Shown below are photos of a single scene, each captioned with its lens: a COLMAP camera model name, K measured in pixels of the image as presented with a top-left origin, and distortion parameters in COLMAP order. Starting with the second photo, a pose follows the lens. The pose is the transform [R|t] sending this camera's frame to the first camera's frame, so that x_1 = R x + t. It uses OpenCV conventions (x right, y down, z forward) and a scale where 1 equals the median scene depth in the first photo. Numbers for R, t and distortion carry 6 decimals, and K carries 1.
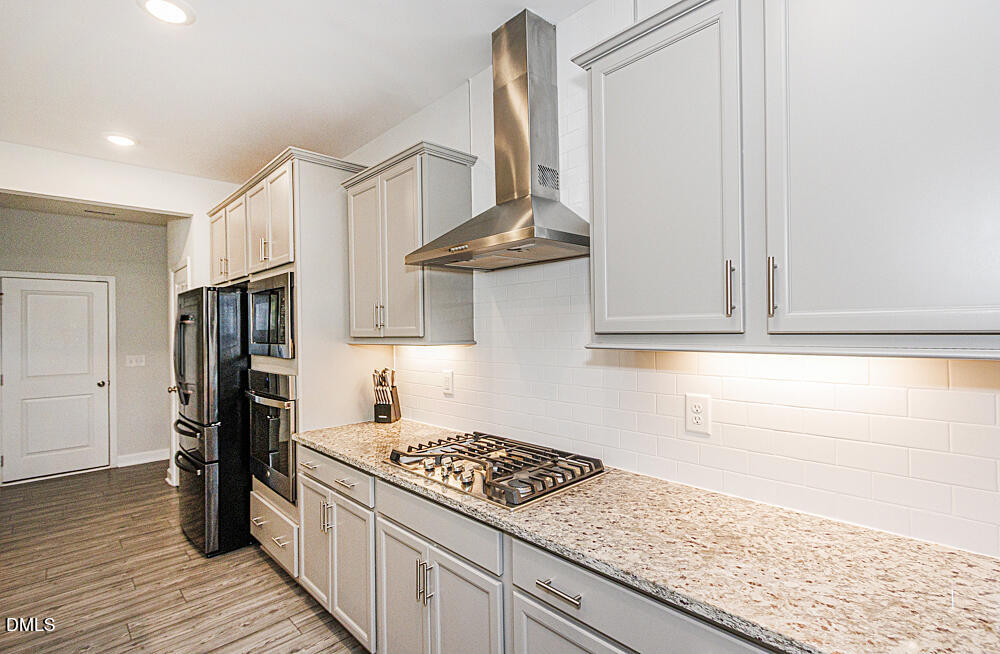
lens RADIAL K [[464.5, 0, 490.8], [0, 464.5, 327.8], [0, 0, 1]] dist [0.004154, 0.001290]
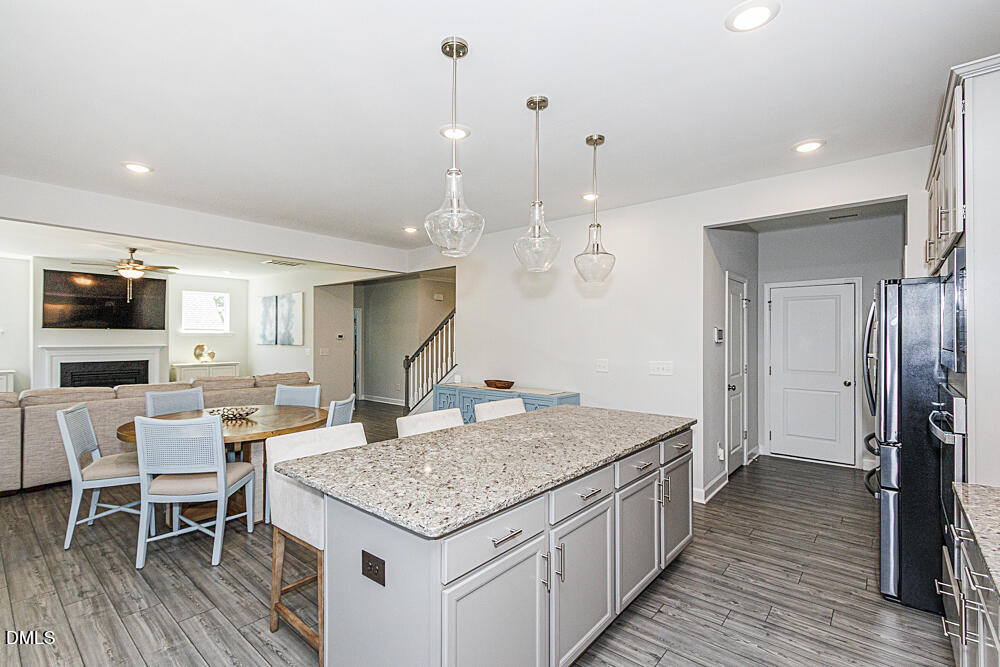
lens RADIAL K [[462.3, 0, 494.9], [0, 462.3, 334.5], [0, 0, 1]] dist [0.005239, 0.000511]
pose [[0.102472, 0.011073, -0.994674, 0.171327], [0.003266, 0.999929, 0.011468, -0.002869], [0.994731, -0.004424, 0.102429, 0.216707]]
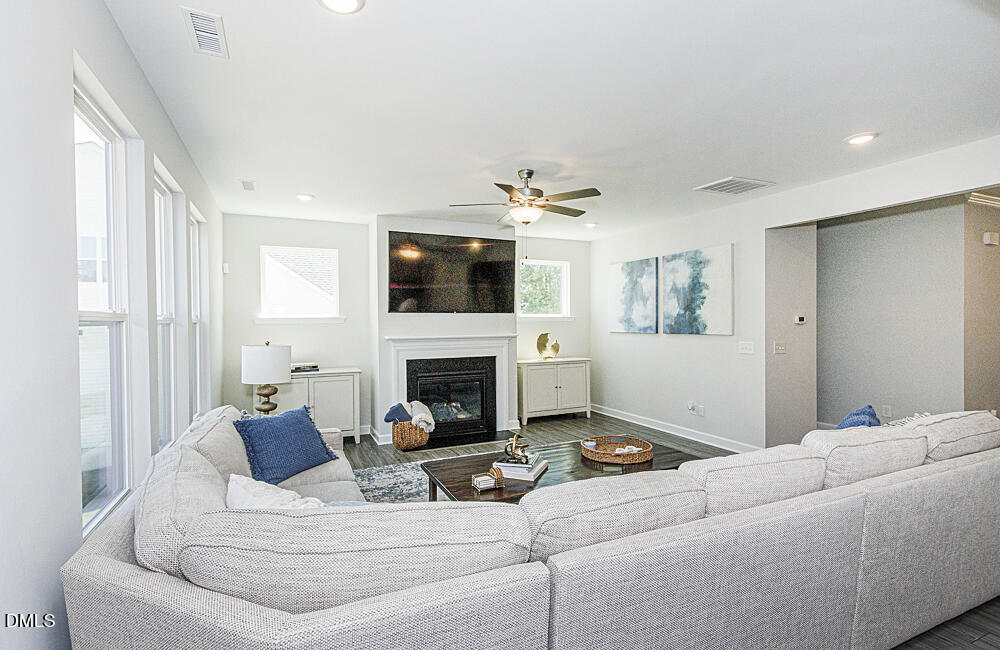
lens RADIAL K [[464.5, 0, 491.1], [0, 464.5, 325.4], [0, 0, 1]] dist [0.004154, 0.001290]
pose [[-0.322748, 0.024746, -0.946162, -1.092666], [0.020226, 0.999610, 0.019245, 0.009321], [0.946269, -0.012926, -0.323122, -1.107880]]
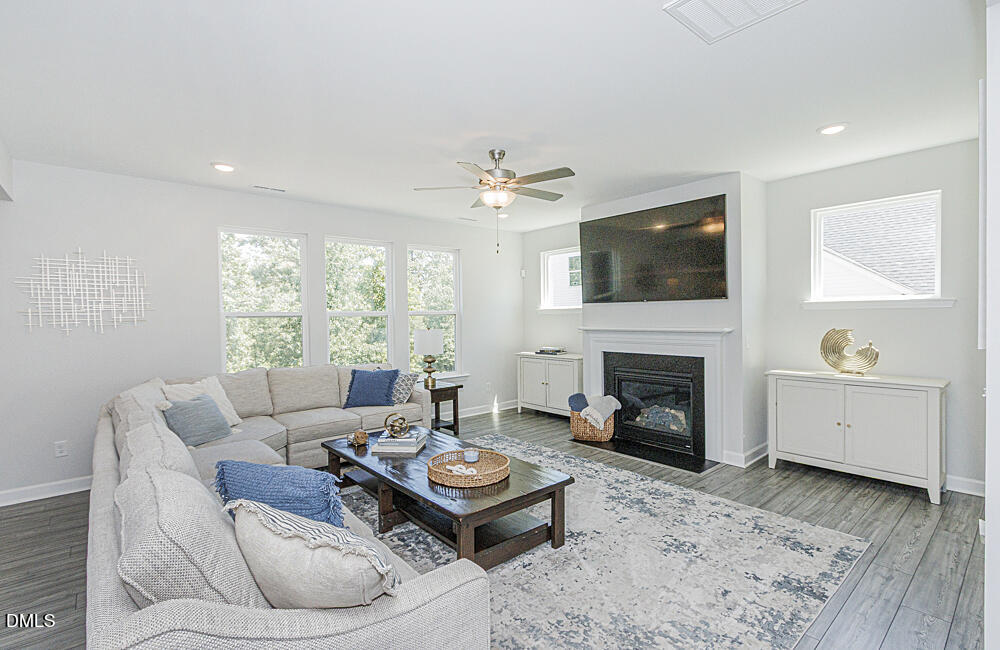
lens RADIAL K [[464.5, 0, 487.6], [0, 464.5, 328.0], [0, 0, 1]] dist [0.004154, 0.001290]
pose [[-0.997365, 0.029689, 0.066197, -2.563298], [0.030855, 0.999385, 0.016664, 0.044779], [-0.065662, 0.018663, -0.997667, -0.114286]]
